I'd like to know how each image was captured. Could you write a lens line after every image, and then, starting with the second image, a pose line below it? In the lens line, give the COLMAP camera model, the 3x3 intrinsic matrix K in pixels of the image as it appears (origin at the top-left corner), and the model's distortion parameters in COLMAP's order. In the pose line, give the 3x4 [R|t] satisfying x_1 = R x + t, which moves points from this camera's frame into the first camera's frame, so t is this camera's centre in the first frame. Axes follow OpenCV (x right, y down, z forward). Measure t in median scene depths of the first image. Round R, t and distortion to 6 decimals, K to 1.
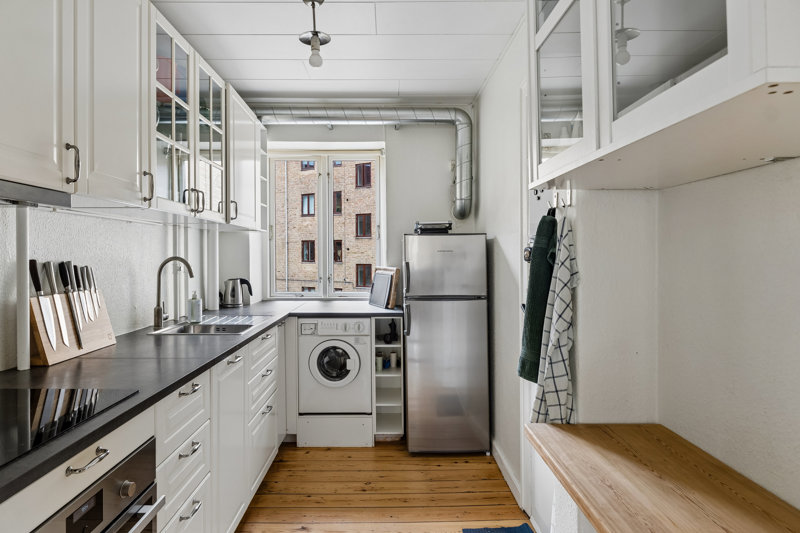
lens RADIAL K [[445.1, 0, 395.4], [0, 445.1, 259.0], [0, 0, 1]] dist [-0.004681, -0.000031]
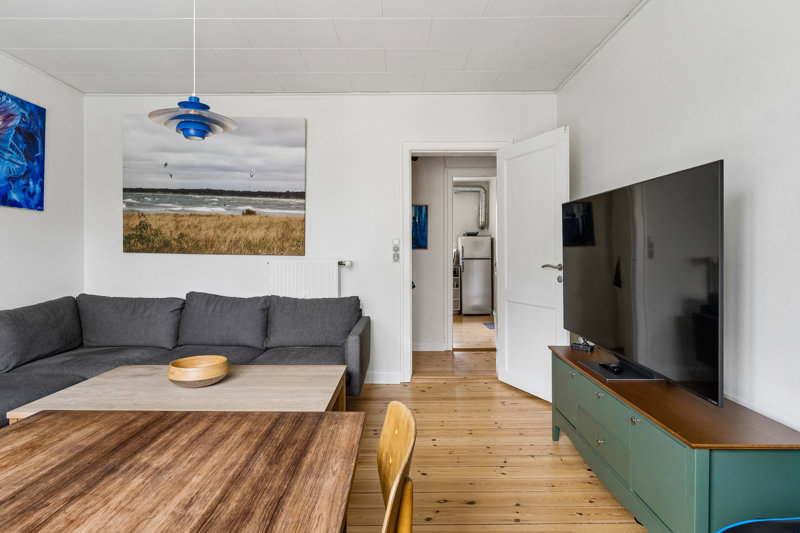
lens RADIAL K [[445.1, 0, 403.0], [0, 445.1, 261.8], [0, 0, 1]] dist [-0.004681, -0.000031]
pose [[0.999808, 0.006109, -0.018642, -0.252548], [-0.005988, 0.999961, 0.006516, 0.078590], [0.018681, -0.006403, 0.999805, -1.548970]]
